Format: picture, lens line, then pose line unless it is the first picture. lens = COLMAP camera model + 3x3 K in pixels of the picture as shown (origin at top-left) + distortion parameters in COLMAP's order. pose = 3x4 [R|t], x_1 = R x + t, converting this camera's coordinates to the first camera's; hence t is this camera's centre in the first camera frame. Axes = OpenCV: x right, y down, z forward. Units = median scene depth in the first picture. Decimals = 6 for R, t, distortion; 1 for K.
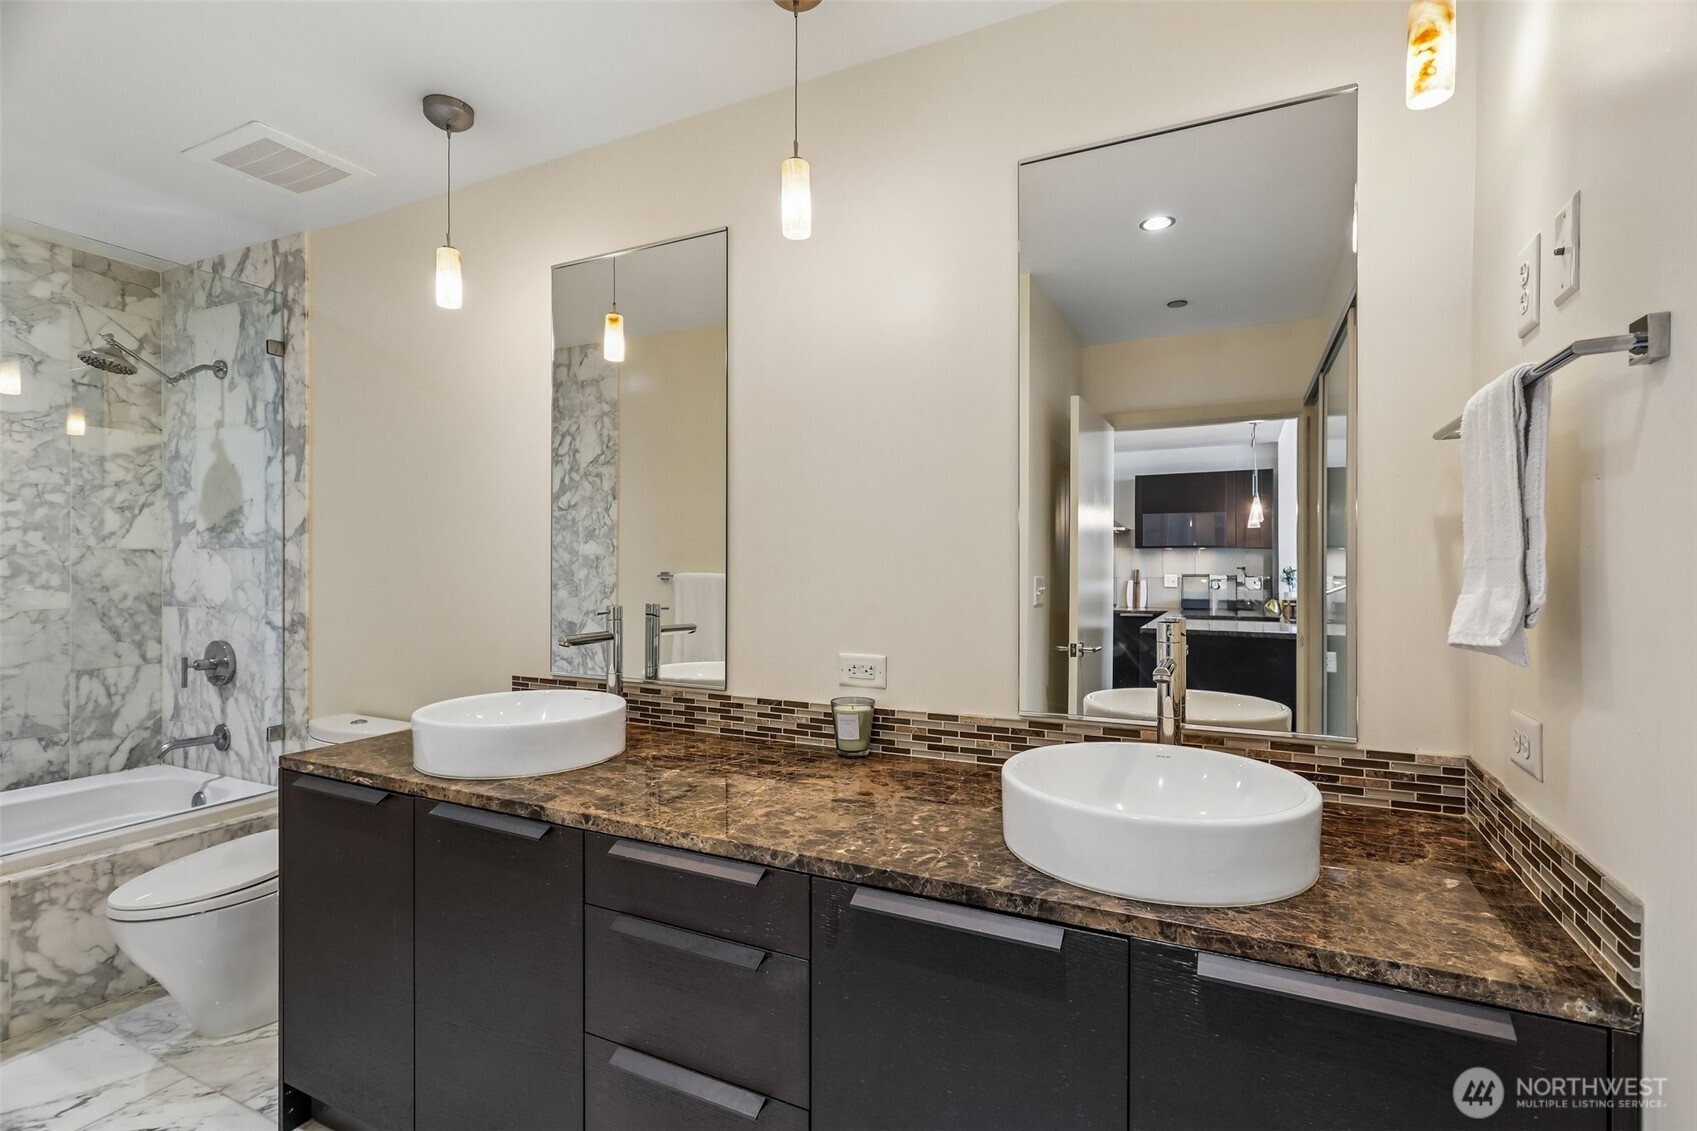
lens RADIAL K [[791.9, 0, 854.2], [0, 791.9, 569.3], [0, 0, 1]] dist [0.001085, 0.001014]
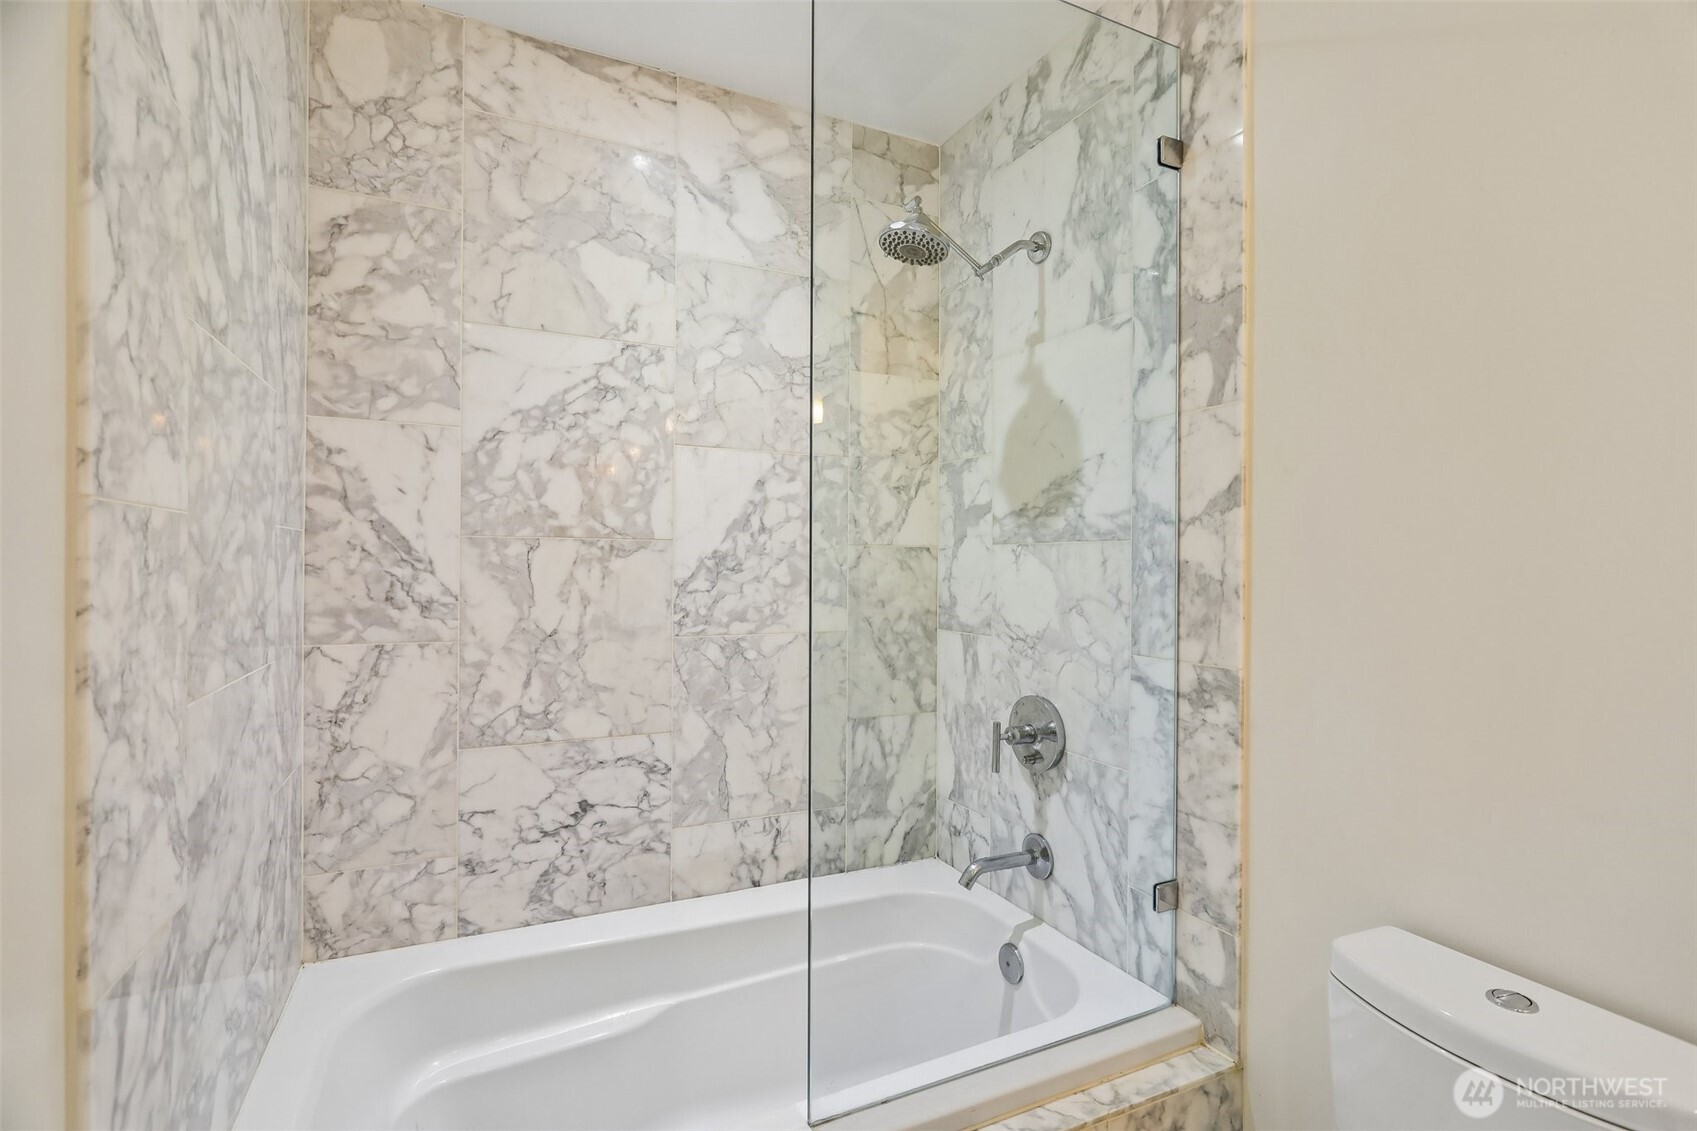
lens RADIAL K [[797.8, 0, 852.2], [0, 797.8, 566.4], [0, 0, 1]] dist [-0.000694, 0.001118]
pose [[0.786213, 0.001594, -0.617953, -0.559014], [-0.005647, 0.999973, -0.004605, -0.005097], [0.617929, 0.007110, 0.786202, 0.453985]]
